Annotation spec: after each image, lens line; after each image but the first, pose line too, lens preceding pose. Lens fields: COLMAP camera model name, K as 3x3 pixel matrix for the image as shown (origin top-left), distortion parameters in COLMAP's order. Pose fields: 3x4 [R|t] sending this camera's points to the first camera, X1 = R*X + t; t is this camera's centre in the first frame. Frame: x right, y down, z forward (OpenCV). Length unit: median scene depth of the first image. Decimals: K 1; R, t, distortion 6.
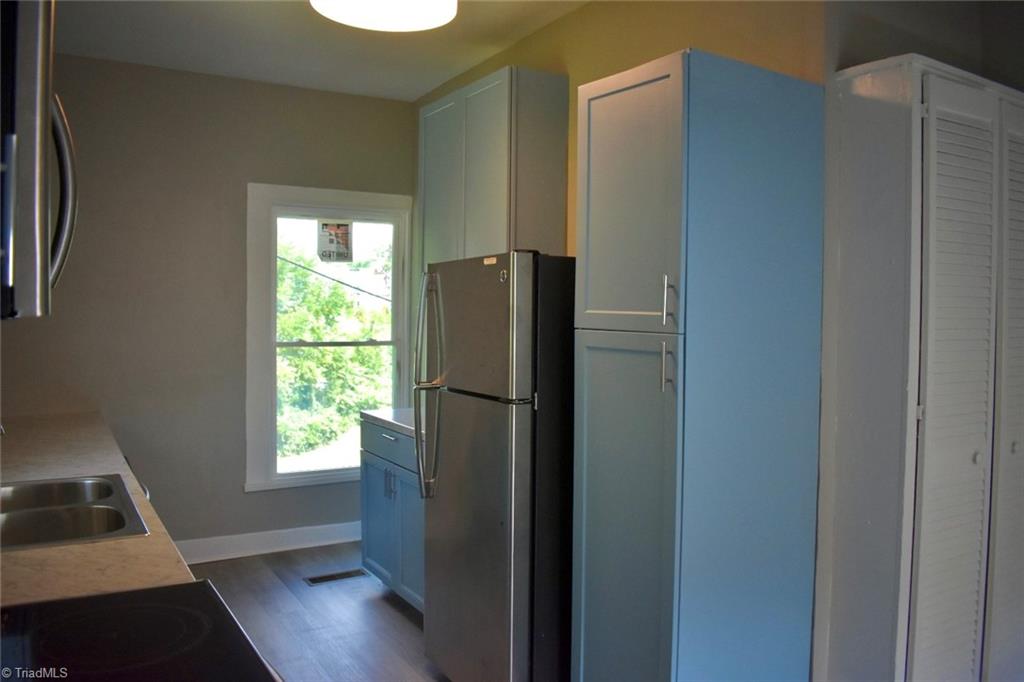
lens RADIAL K [[799.5, 0, 511.7], [0, 799.5, 334.6], [0, 0, 1]] dist [-0.089326, 0.001000]
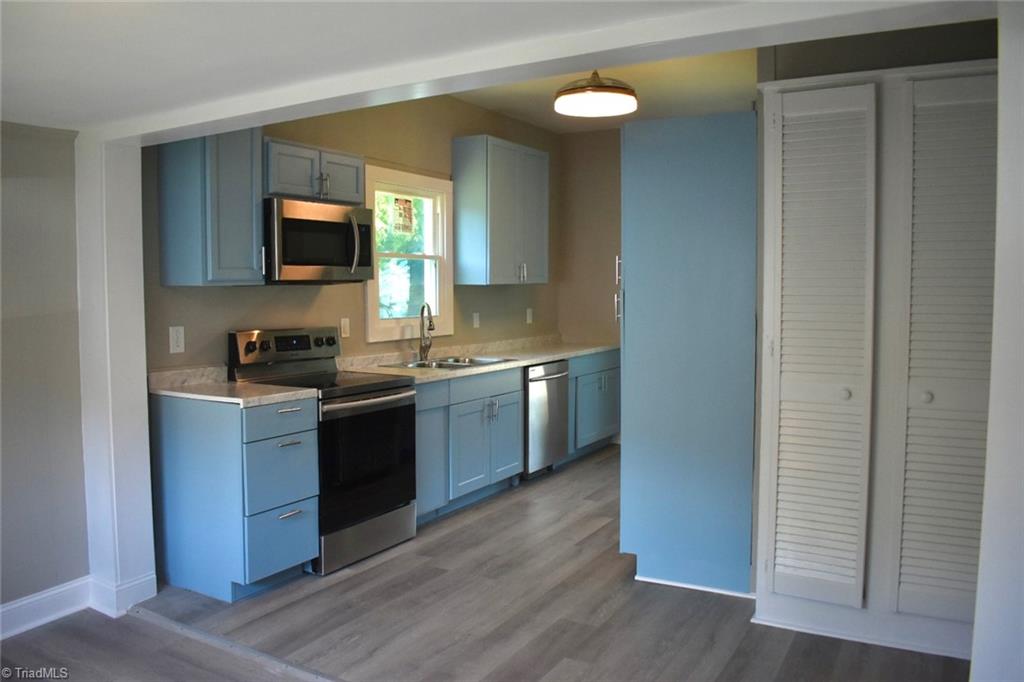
lens RADIAL K [[799.5, 0, 511.7], [0, 799.5, 334.6], [0, 0, 1]] dist [-0.089326, 0.001000]
pose [[0.487574, 0.044365, -0.871954, 1.378729], [-0.020700, 0.999015, 0.039255, 0.027175], [0.872837, -0.001090, 0.488011, -0.054234]]
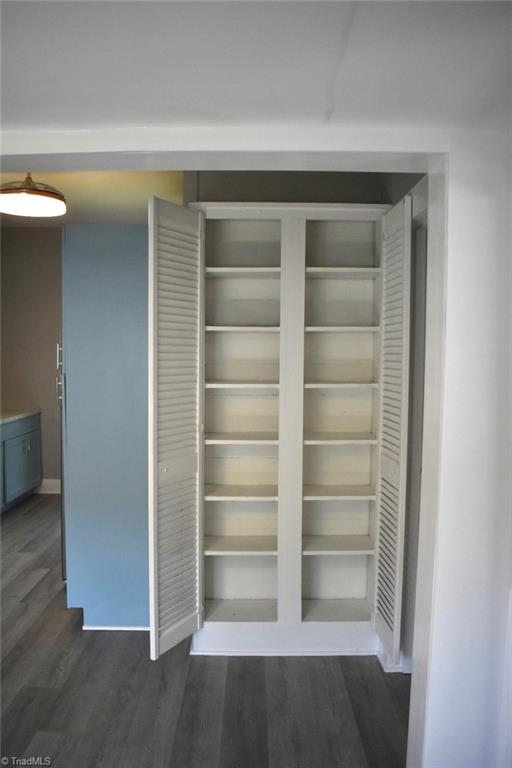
lens RADIAL K [[599.6, 0, 247.4], [0, 599.6, 385.1], [0, 0, 1]] dist [-0.089326, 0.001000]
pose [[0.849905, 0.026149, -0.526286, 1.152759], [-0.014728, 0.999557, 0.025879, -0.016866], [0.526730, -0.014244, 0.849913, 0.006745]]
